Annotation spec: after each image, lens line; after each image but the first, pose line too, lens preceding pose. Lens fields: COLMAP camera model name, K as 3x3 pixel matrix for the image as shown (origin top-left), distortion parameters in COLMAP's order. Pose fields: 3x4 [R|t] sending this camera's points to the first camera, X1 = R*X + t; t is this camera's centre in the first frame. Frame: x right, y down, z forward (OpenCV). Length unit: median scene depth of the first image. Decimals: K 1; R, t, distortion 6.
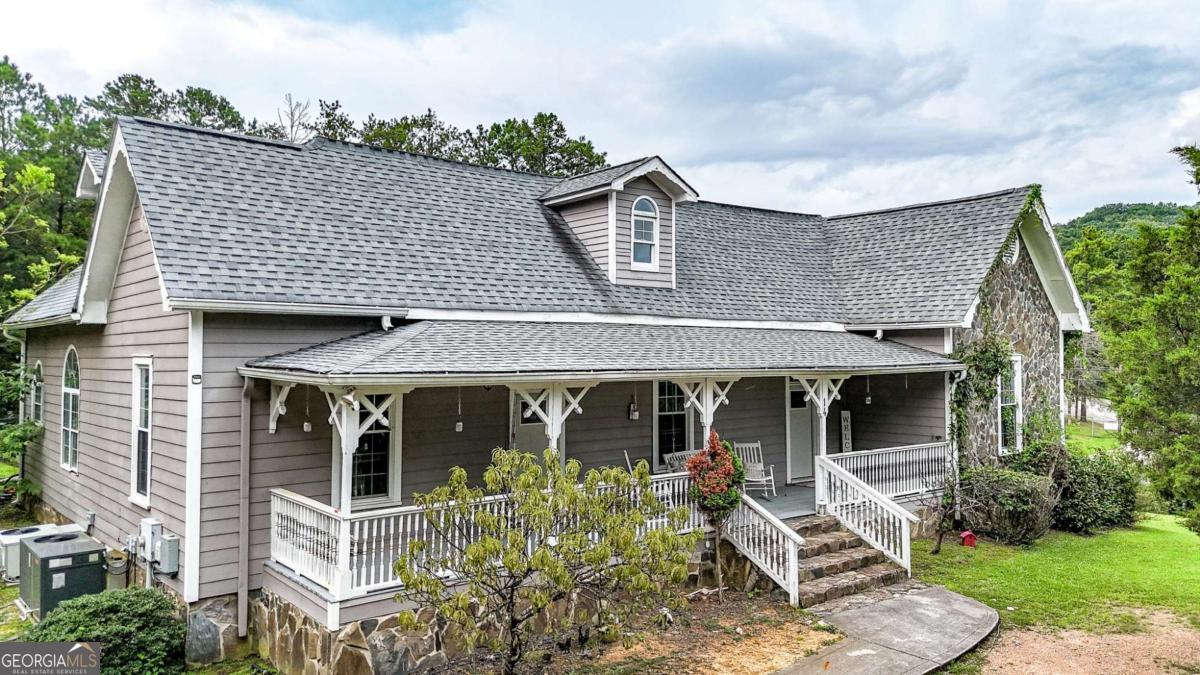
lens RADIAL K [[875.1, 0, 600.0], [0, 875.1, 337.5], [0, 0, 1]] dist [0.082092, -0.133525]
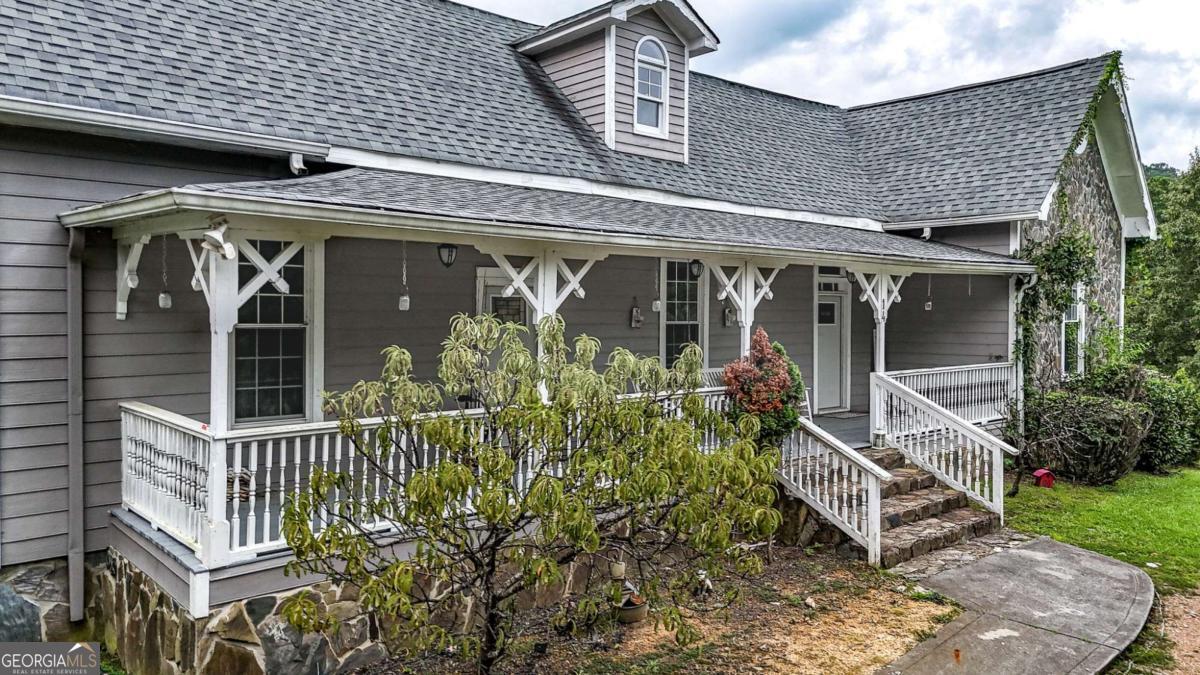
lens RADIAL K [[866.3, 0, 600.0], [0, 866.3, 337.5], [0, 0, 1]] dist [0.028771, -0.002919]
pose [[0.998559, 0.003696, 0.053538, -0.040320], [-0.006298, 0.998803, 0.048516, 0.076902], [-0.053294, -0.048783, 0.997387, 0.283147]]
